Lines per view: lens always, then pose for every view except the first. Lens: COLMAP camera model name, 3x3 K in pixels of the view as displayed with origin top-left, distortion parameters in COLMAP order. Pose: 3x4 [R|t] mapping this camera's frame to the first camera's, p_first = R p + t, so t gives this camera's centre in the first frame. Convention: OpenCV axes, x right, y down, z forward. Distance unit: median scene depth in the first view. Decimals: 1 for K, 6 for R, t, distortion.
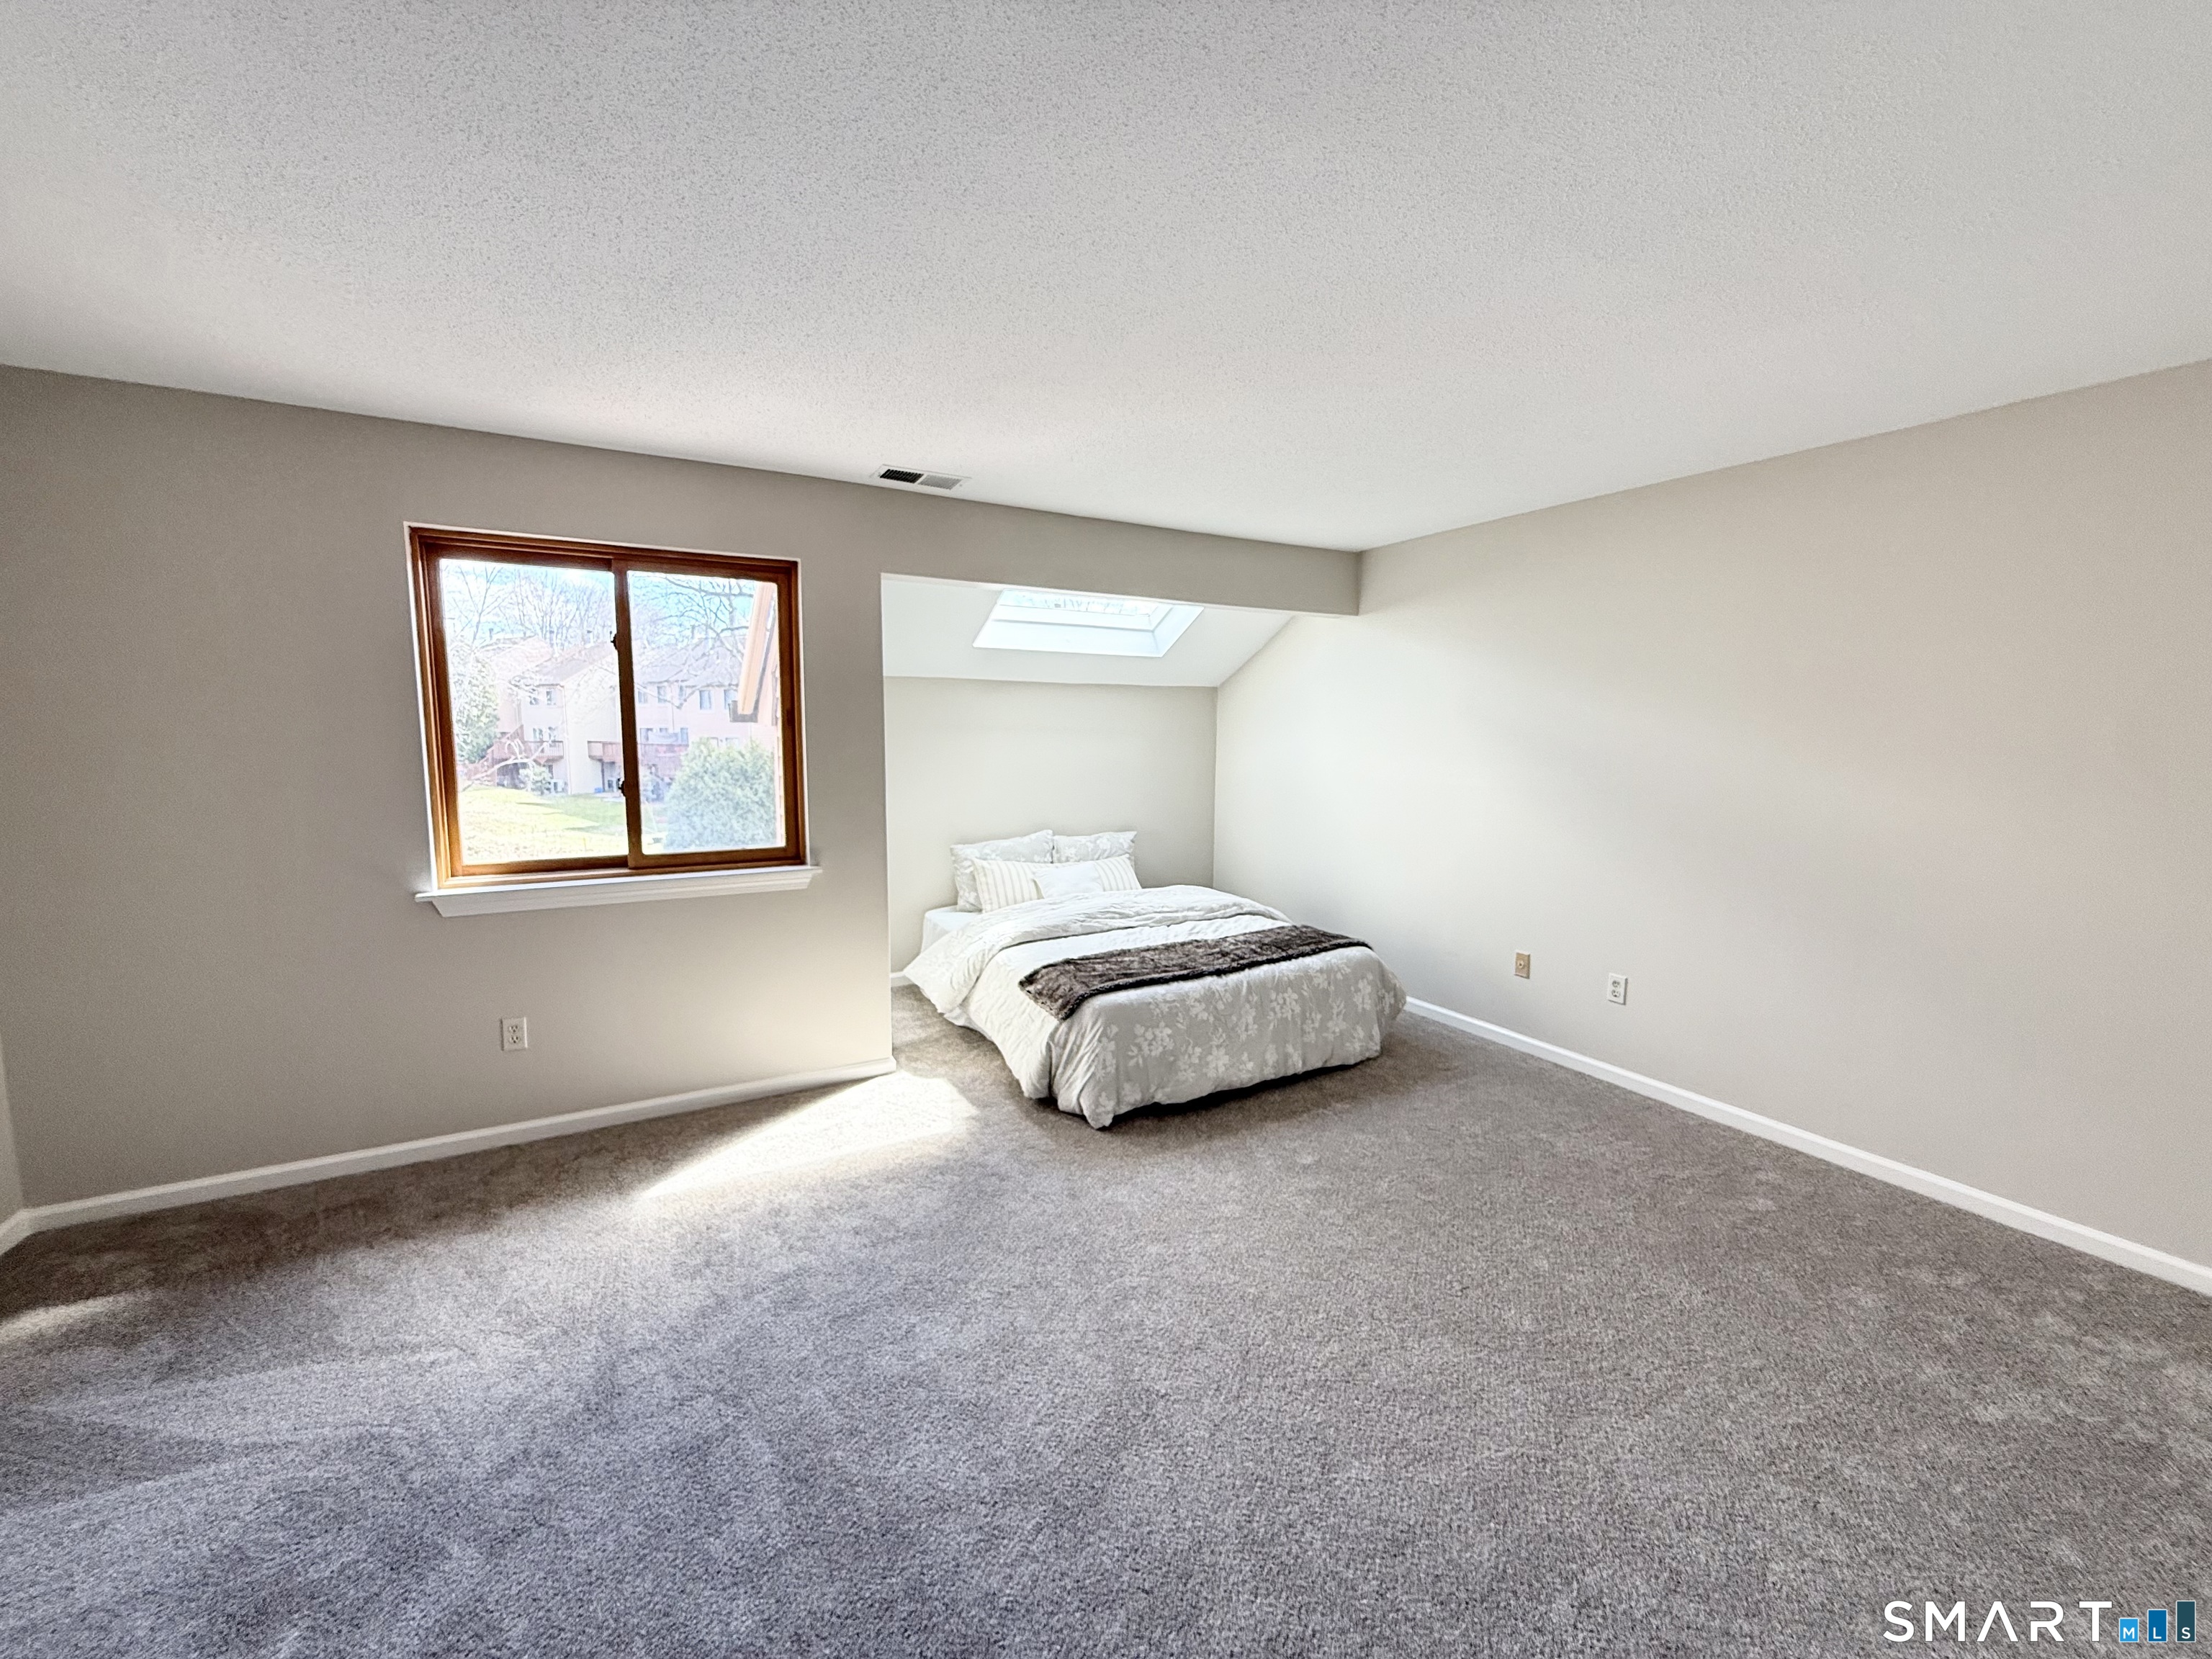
lens RADIAL K [[881.0, 0, 1094.4], [0, 881.0, 818.9], [0, 0, 1]] dist [-0.002305, 0.001398]
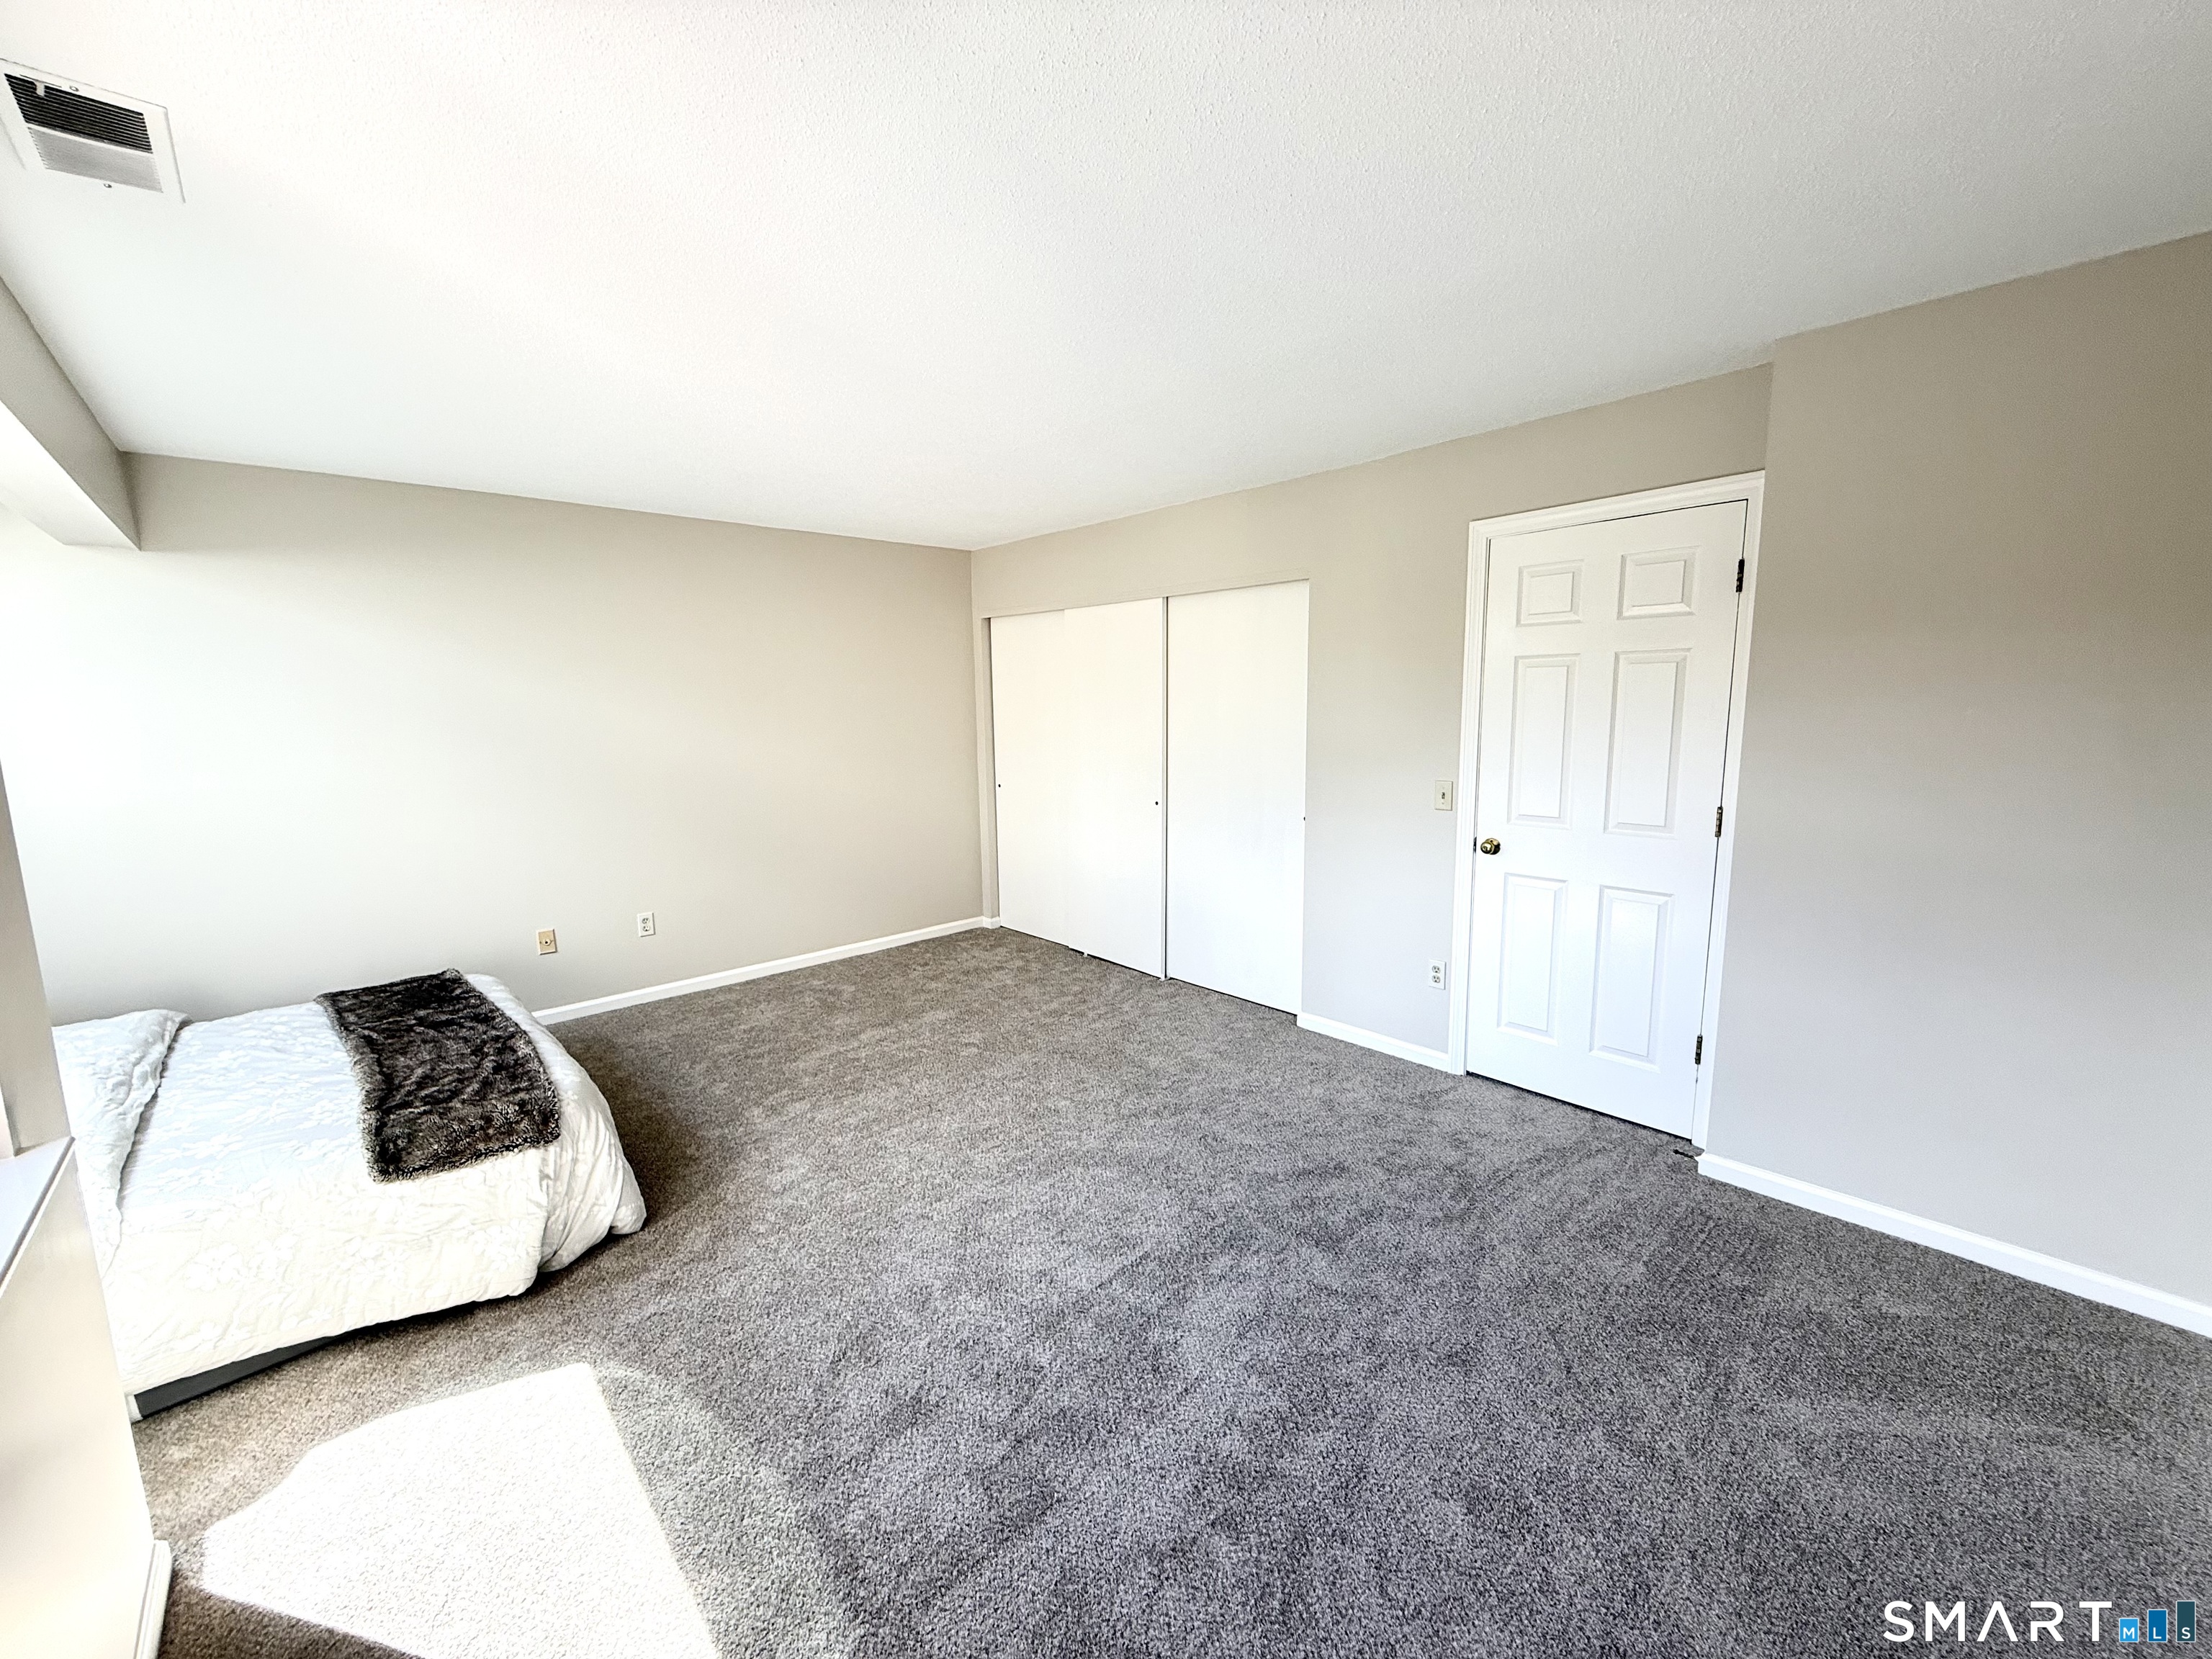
lens RADIAL K [[881.0, 0, 1111.7], [0, 881.0, 815.5], [0, 0, 1]] dist [-0.002305, 0.001398]
pose [[-0.239988, -0.131386, 0.961844, -0.779310], [0.117758, 0.979543, 0.163185, -0.084176], [-0.963607, 0.152427, -0.219607, 0.691972]]
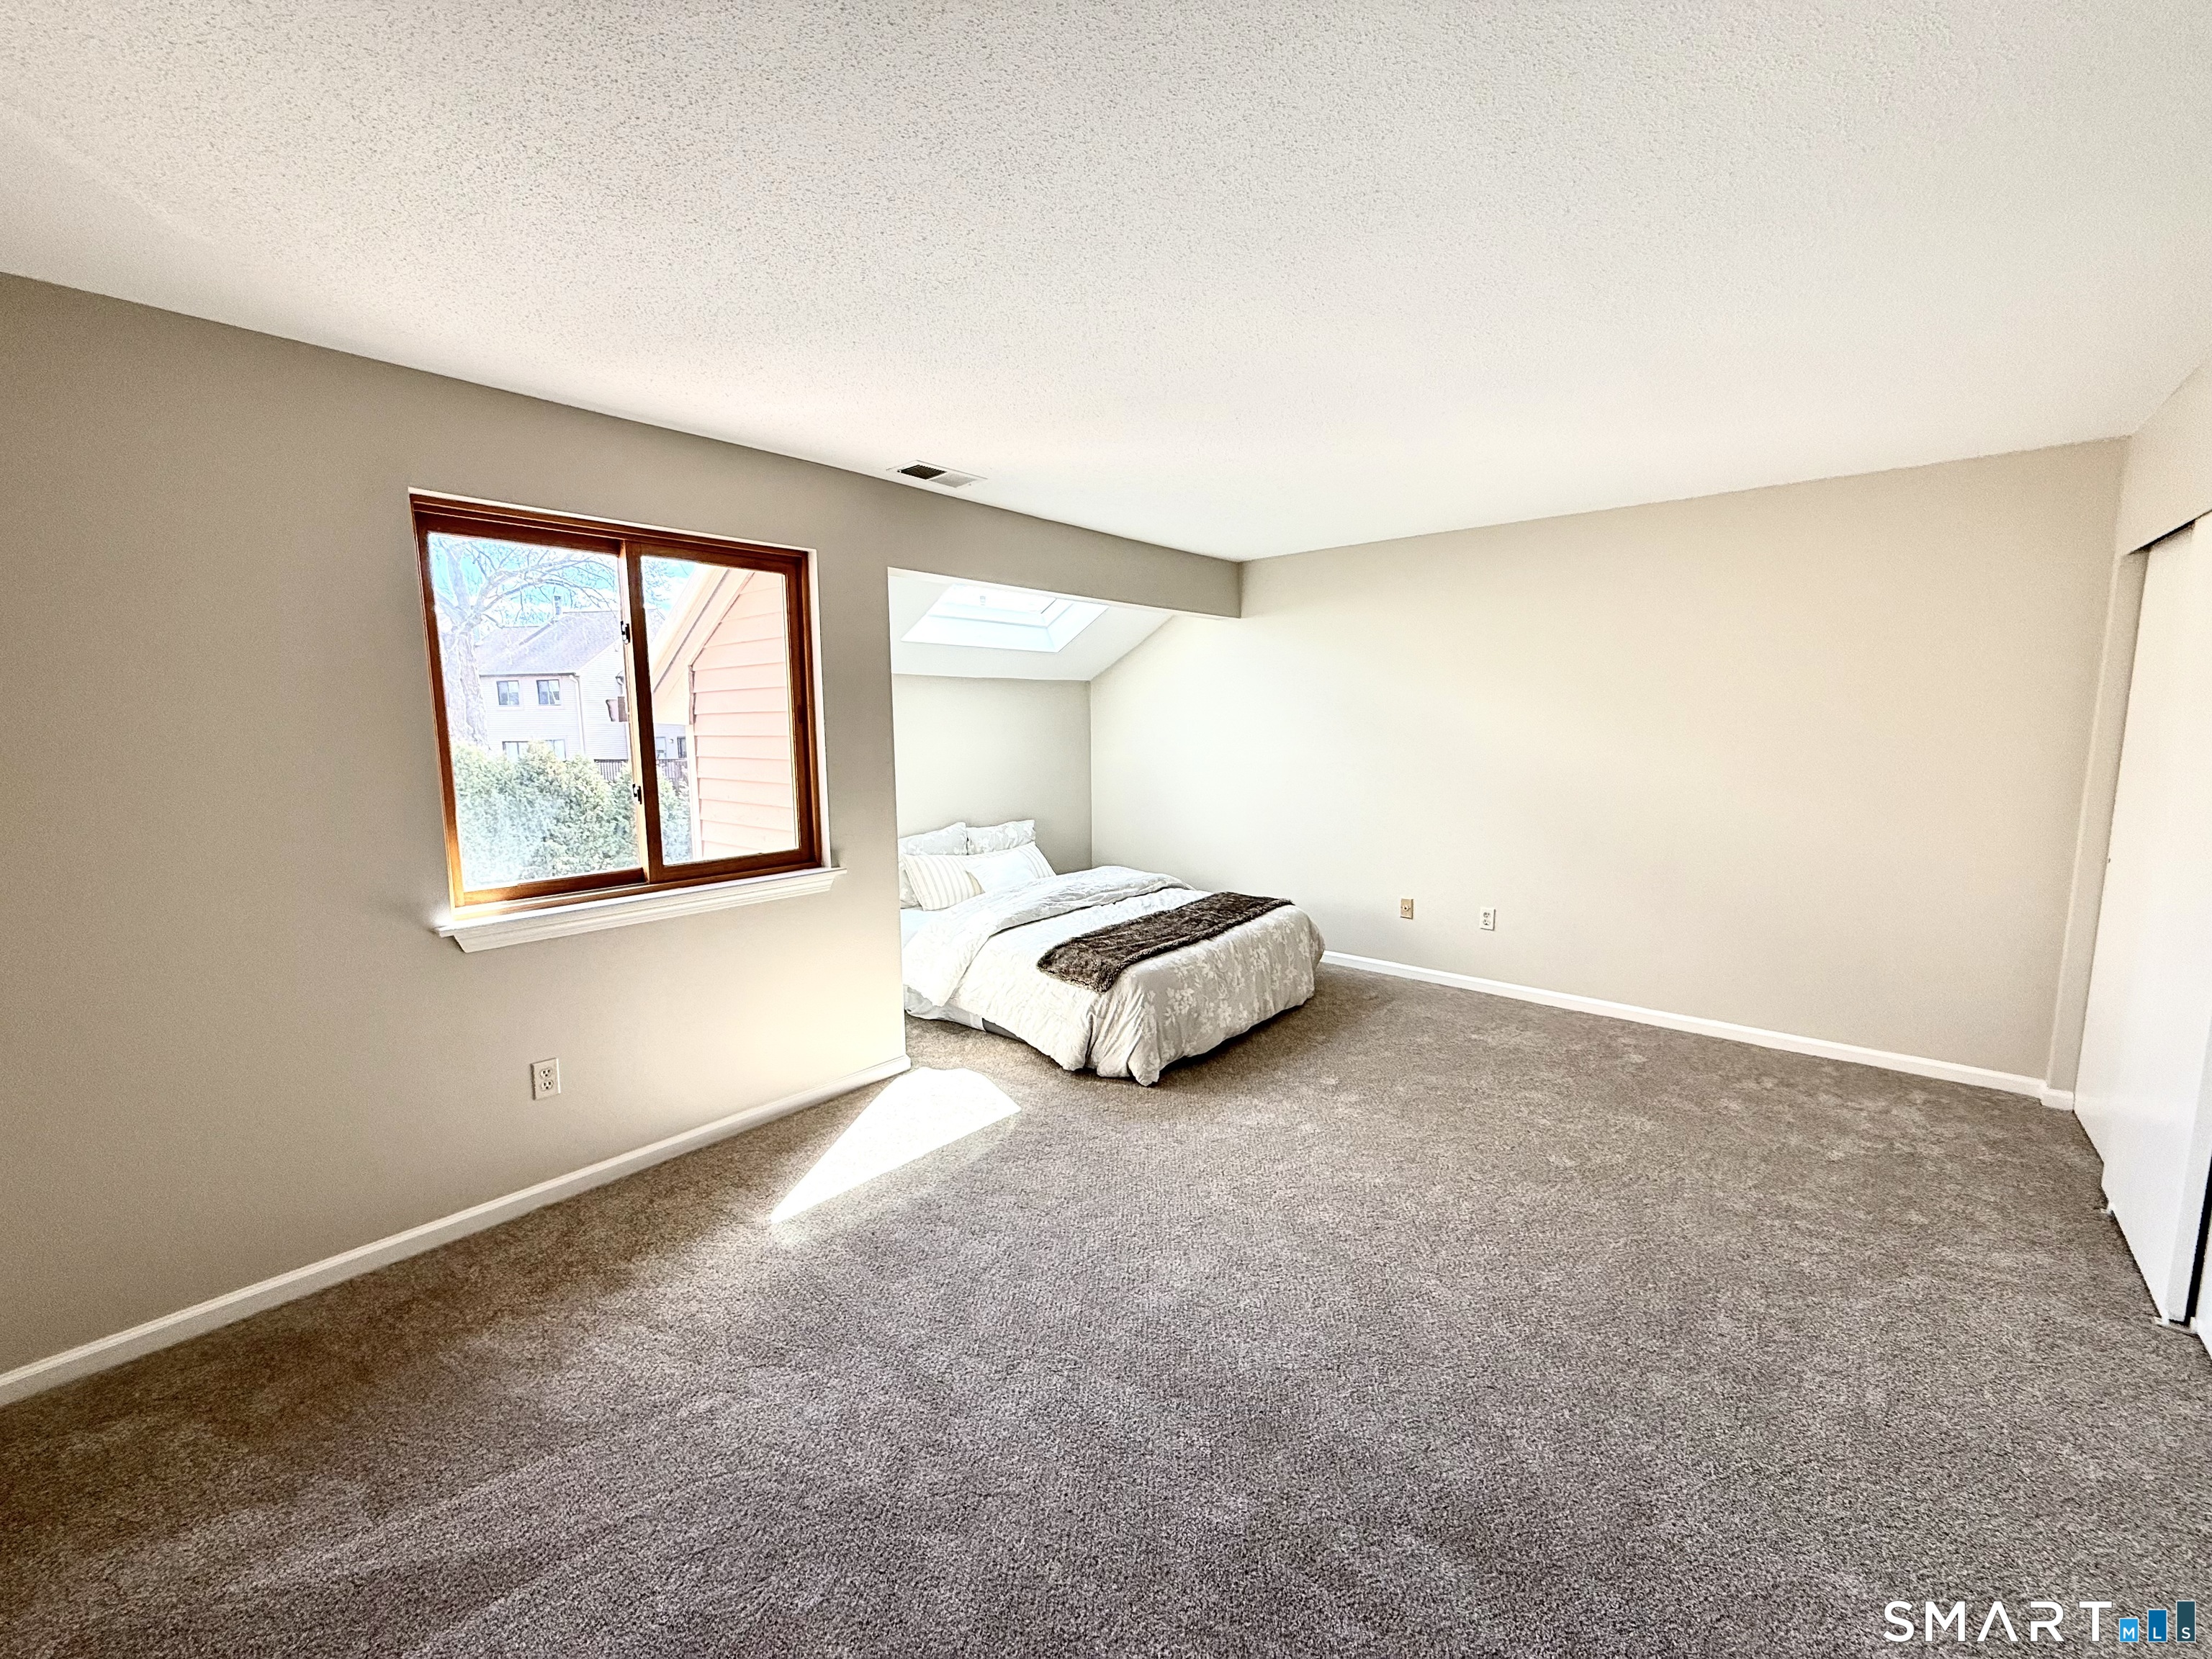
lens RADIAL K [[881.0, 0, 1092.4], [0, 881.0, 814.9], [0, 0, 1]] dist [-0.002305, 0.001398]
pose [[0.941135, -0.052165, 0.333980, -0.398042], [0.050874, 0.998625, 0.012619, -0.001863], [-0.334179, 0.005115, 0.942496, -0.009999]]
